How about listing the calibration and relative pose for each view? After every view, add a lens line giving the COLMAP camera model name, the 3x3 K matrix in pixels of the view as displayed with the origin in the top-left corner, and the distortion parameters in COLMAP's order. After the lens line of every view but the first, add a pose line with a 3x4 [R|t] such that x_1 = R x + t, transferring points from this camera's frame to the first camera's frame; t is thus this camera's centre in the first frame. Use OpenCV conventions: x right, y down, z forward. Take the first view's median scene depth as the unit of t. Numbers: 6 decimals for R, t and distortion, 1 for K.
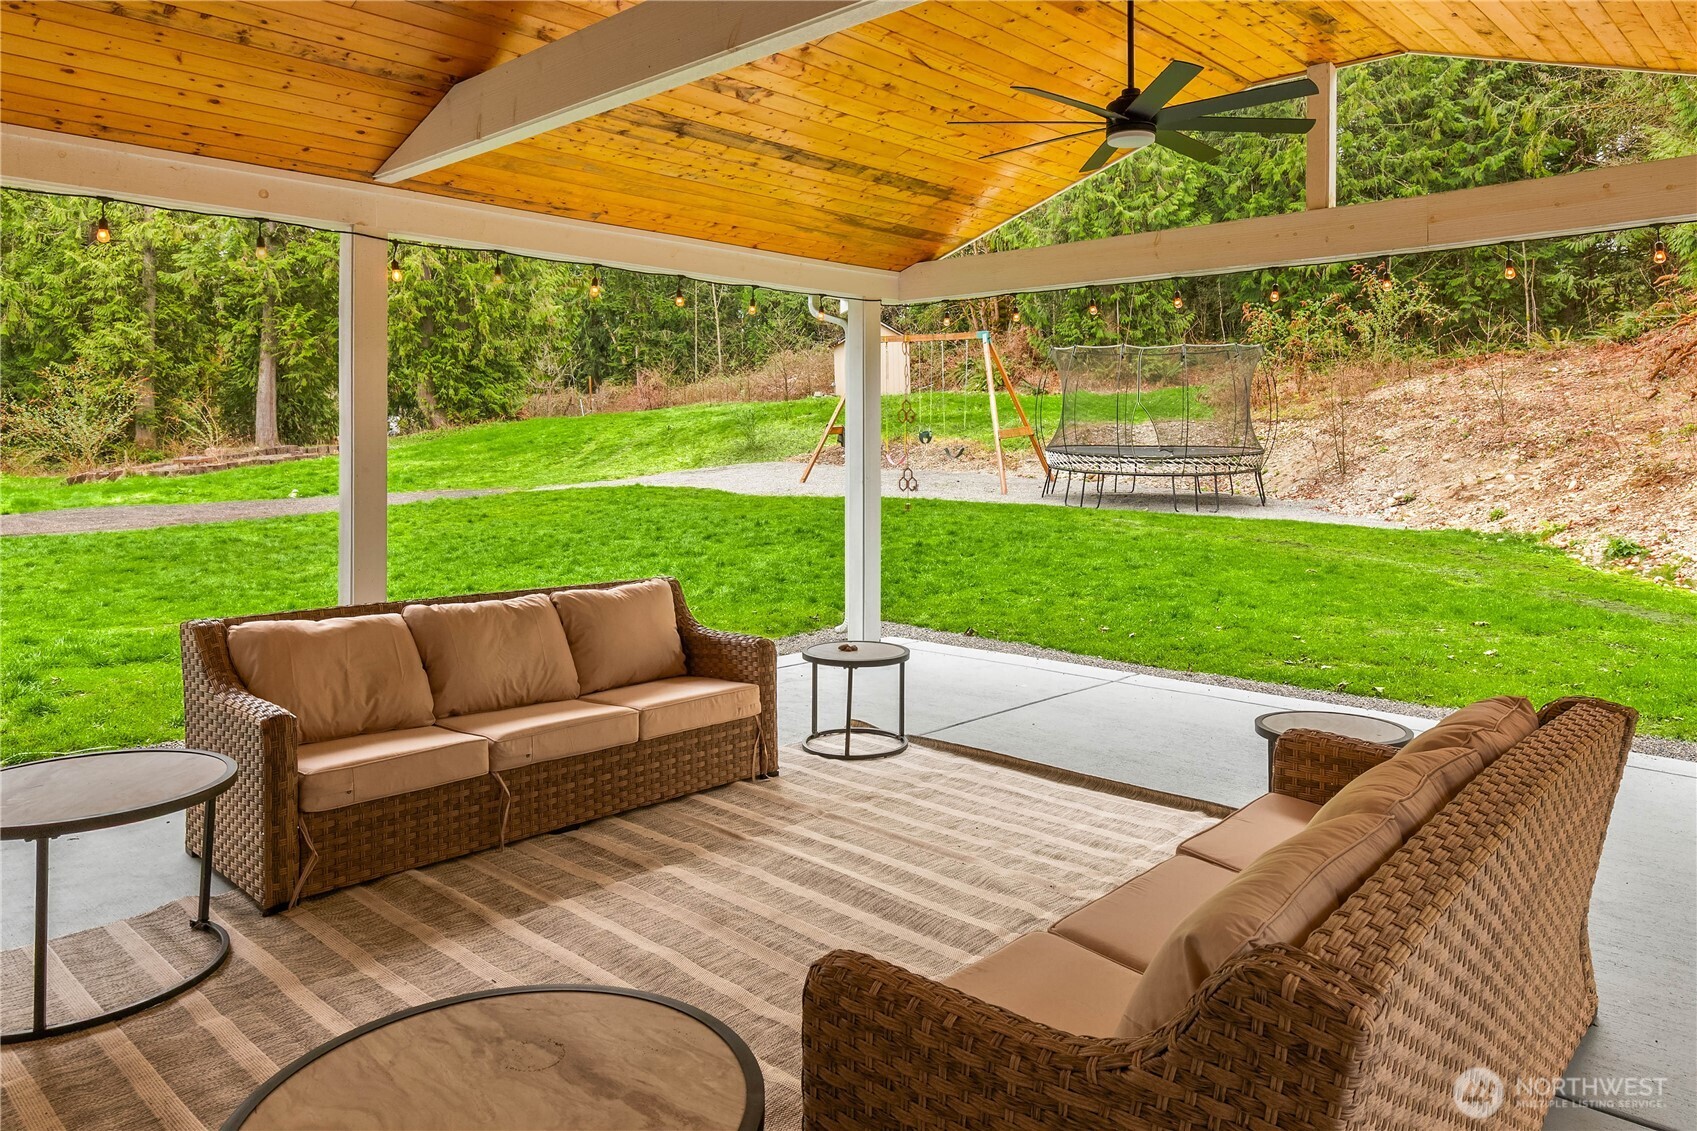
lens RADIAL K [[1061.7, 0, 848.5], [0, 1061.7, 565.5], [0, 0, 1]] dist [-0.000092, -0.000348]
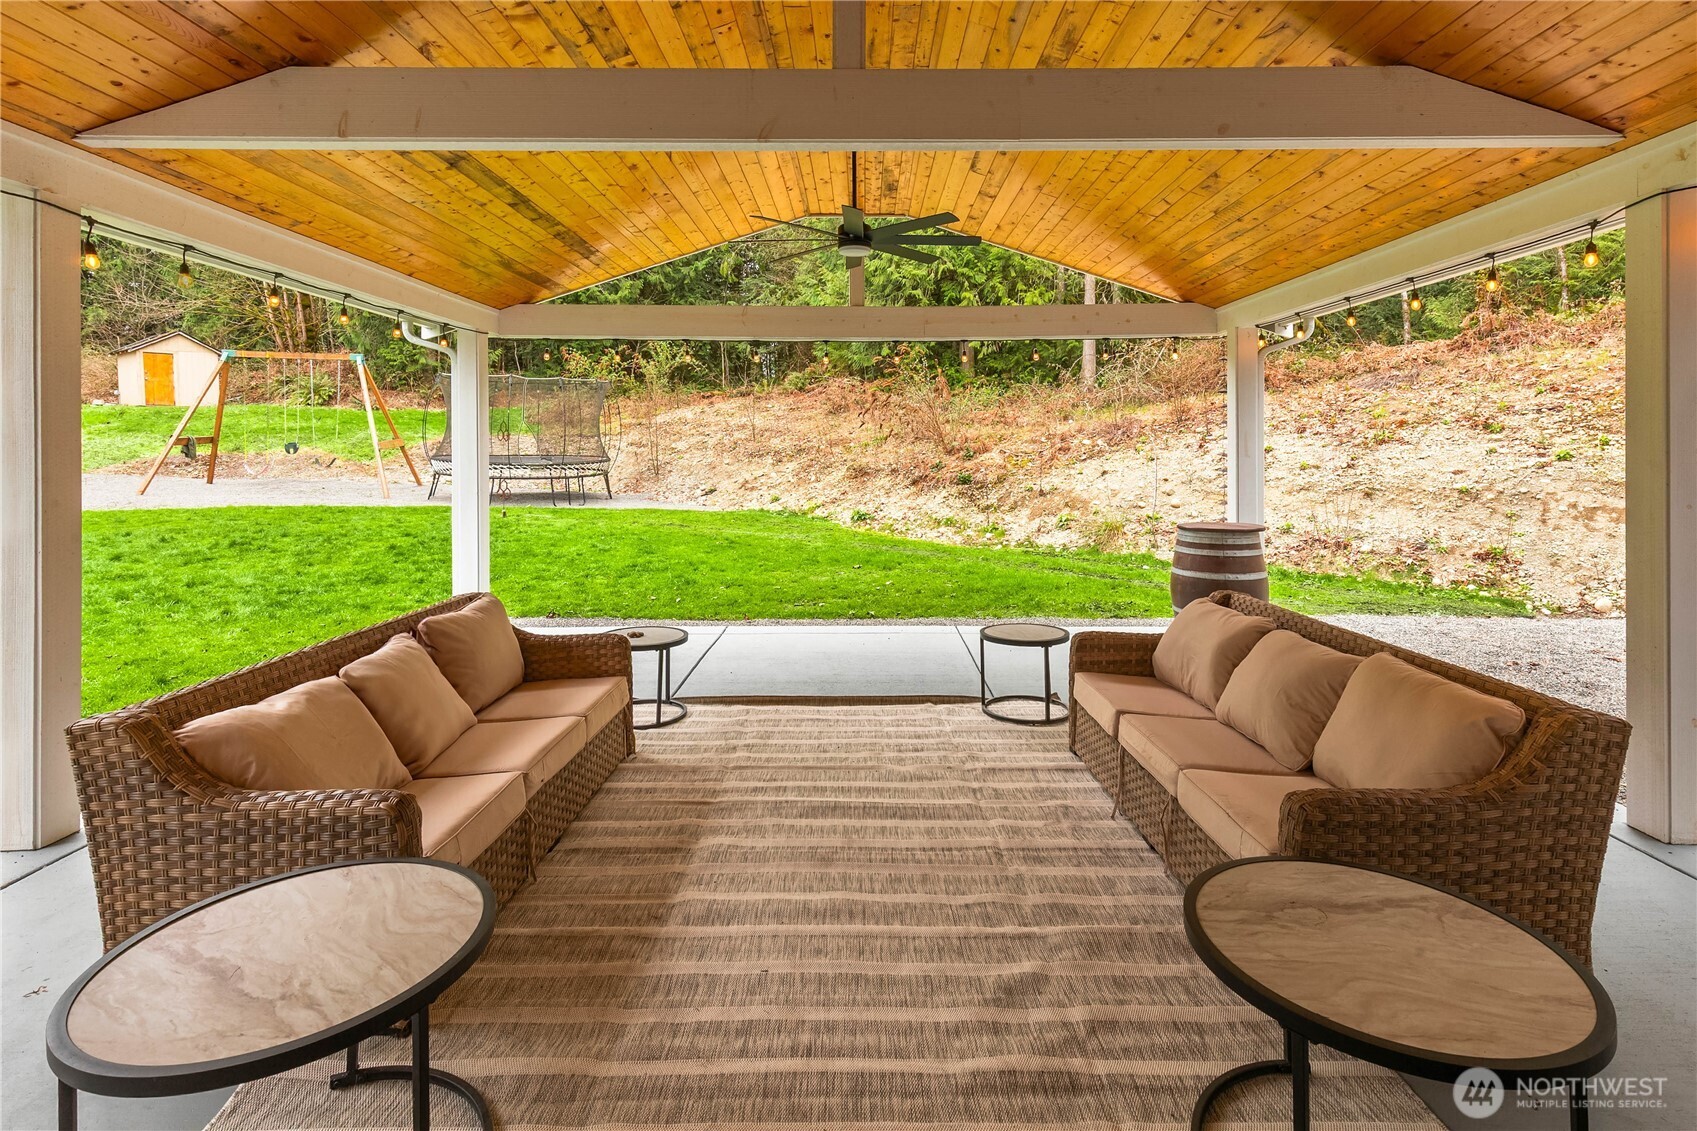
lens RADIAL K [[805.3, 0, 848.4], [0, 805.3, 538.5], [0, 0, 1]] dist [0.000405, -0.000231]
pose [[0.749070, -0.073333, 0.658419, -0.113121], [0.077988, 0.996705, 0.022285, -0.008588], [-0.657884, 0.034656, 0.752321, 0.045281]]
